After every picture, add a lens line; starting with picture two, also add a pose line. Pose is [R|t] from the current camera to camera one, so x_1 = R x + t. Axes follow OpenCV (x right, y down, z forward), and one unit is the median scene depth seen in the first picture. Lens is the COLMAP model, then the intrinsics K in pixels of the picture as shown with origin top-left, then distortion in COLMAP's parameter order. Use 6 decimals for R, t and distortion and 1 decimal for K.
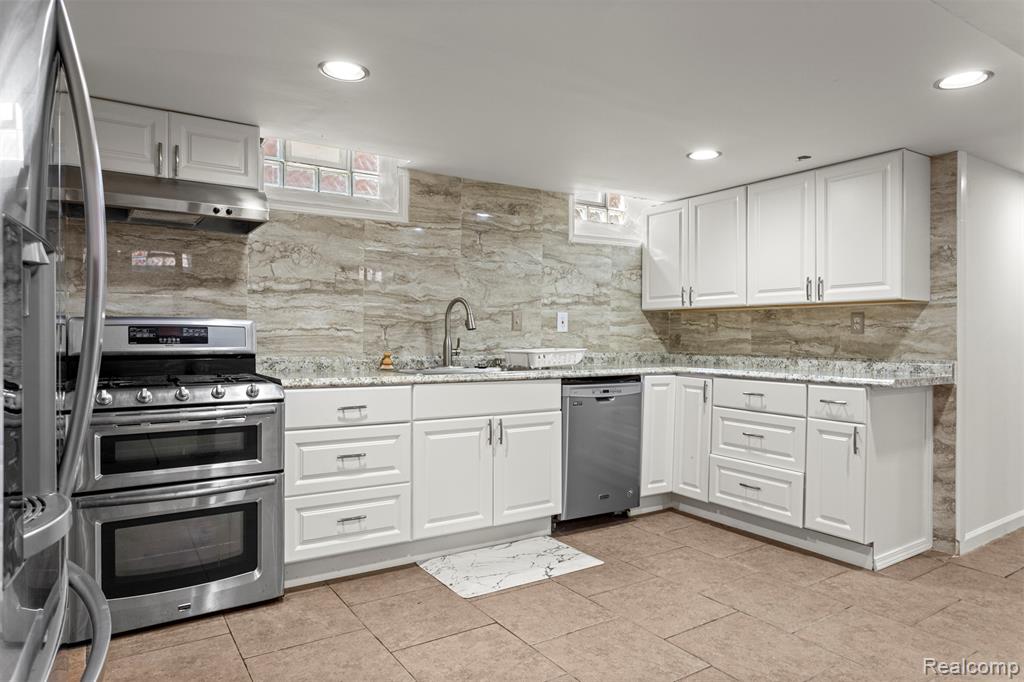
lens RADIAL K [[642.1, 0, 513.2], [0, 642.1, 308.2], [0, 0, 1]] dist [-0.004222, 0.000783]
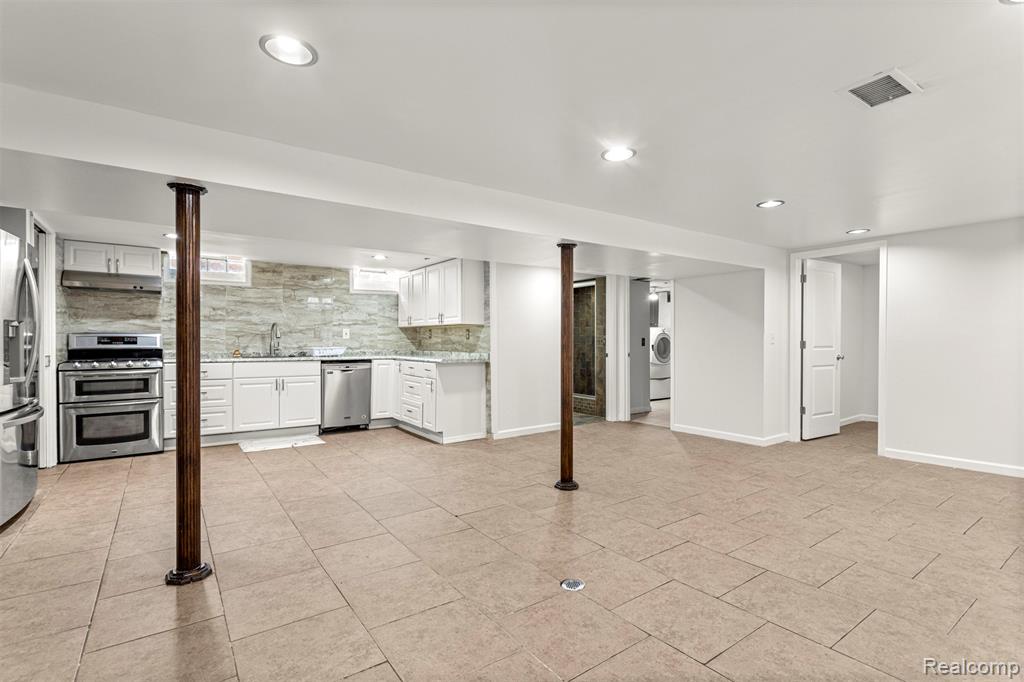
lens RADIAL K [[487.7, 0, 509.1], [0, 487.7, 320.5], [0, 0, 1]] dist [0.003402, 0.000772]
pose [[0.999447, -0.000292, 0.033260, 0.621633], [0.000272, 1.000000, 0.000604, -0.023505], [-0.033260, -0.000594, 0.999447, -0.610976]]
